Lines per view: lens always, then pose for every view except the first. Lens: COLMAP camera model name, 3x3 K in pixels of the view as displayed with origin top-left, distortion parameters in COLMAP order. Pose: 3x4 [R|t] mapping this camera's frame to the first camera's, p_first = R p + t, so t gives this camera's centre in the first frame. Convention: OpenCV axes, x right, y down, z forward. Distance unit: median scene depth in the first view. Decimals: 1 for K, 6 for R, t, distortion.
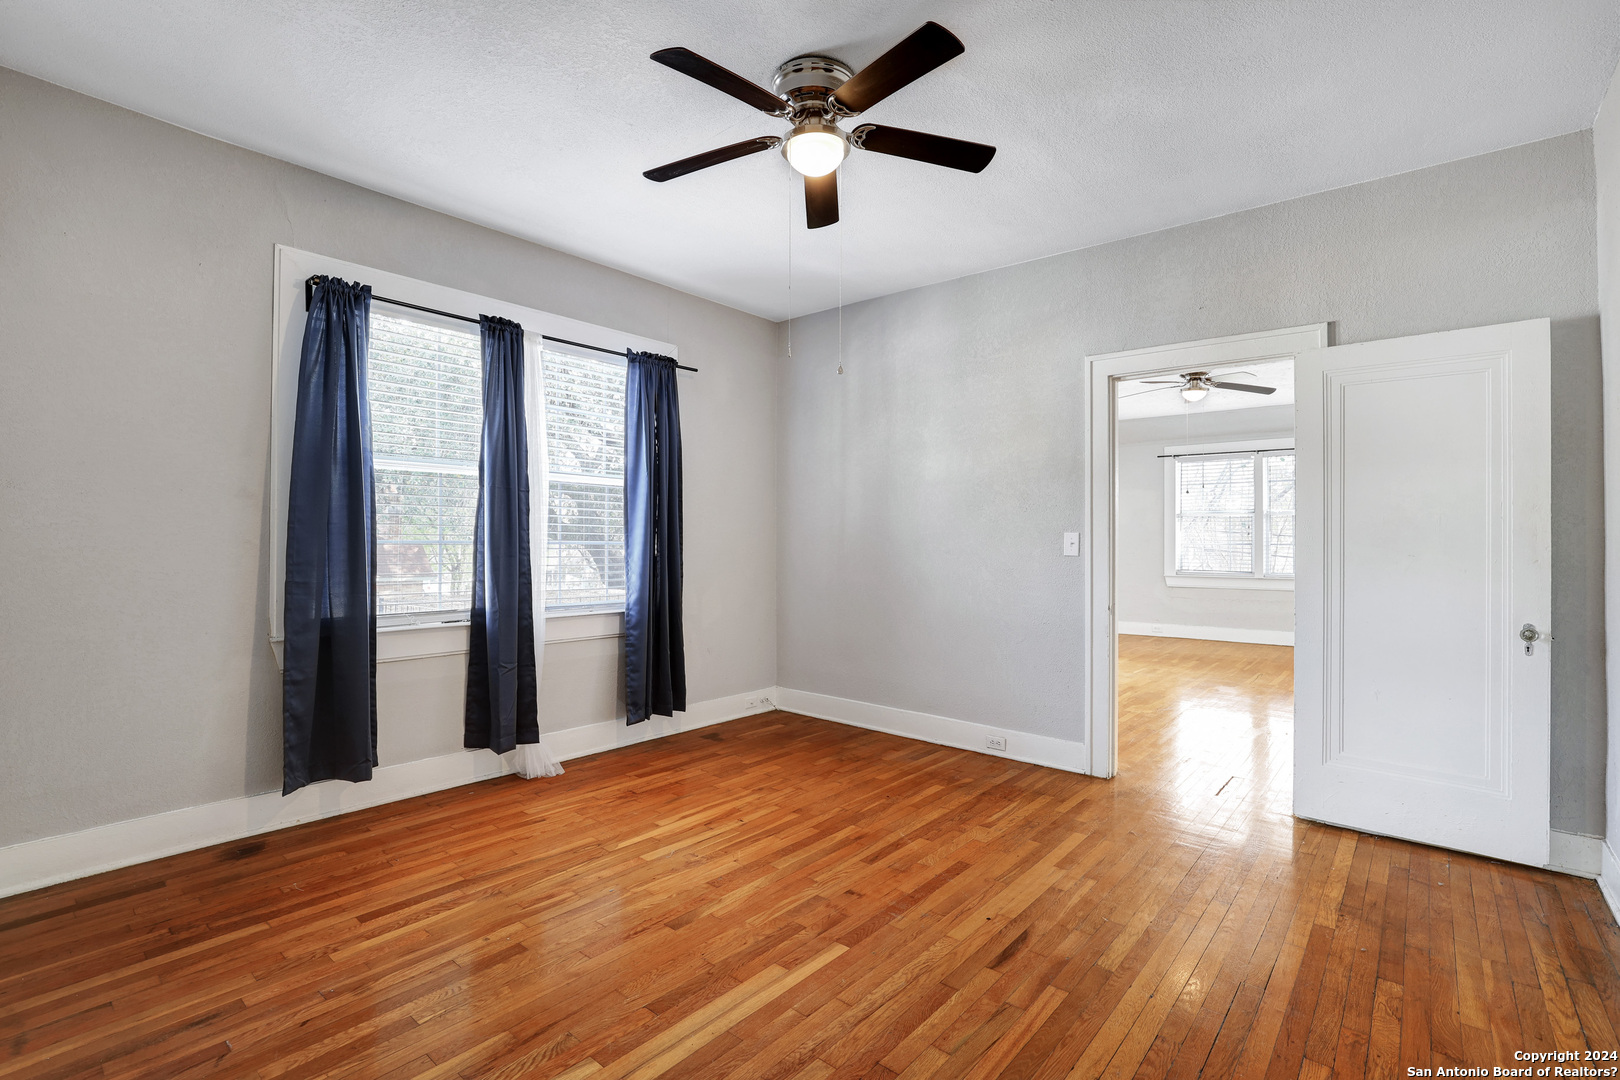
lens RADIAL K [[742.8, 0, 815.4], [0, 742.8, 540.6], [0, 0, 1]] dist [-0.017324, 0.002942]
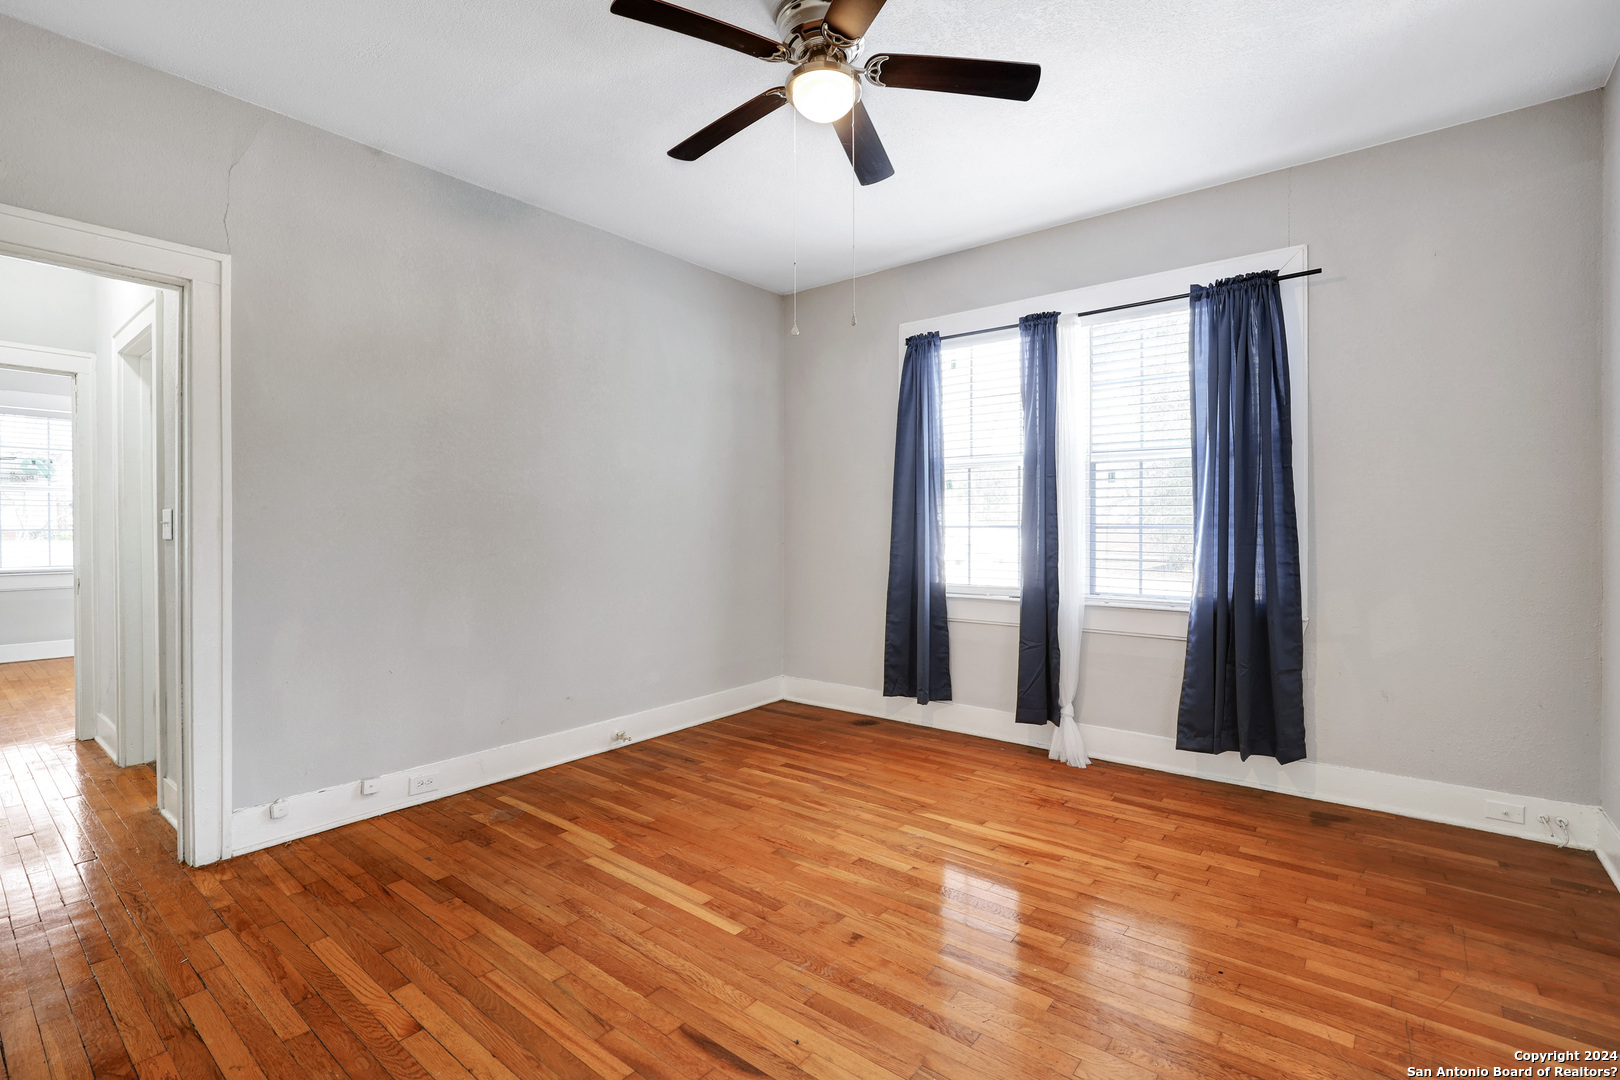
lens RADIAL K [[742.8, 0, 815.0], [0, 742.8, 537.5], [0, 0, 1]] dist [-0.017324, 0.002942]
pose [[0.027216, 0.008362, -0.999595, 0.729735], [0.003141, 0.999959, 0.008451, 0.010204], [0.999625, -0.003370, 0.027189, 0.767017]]
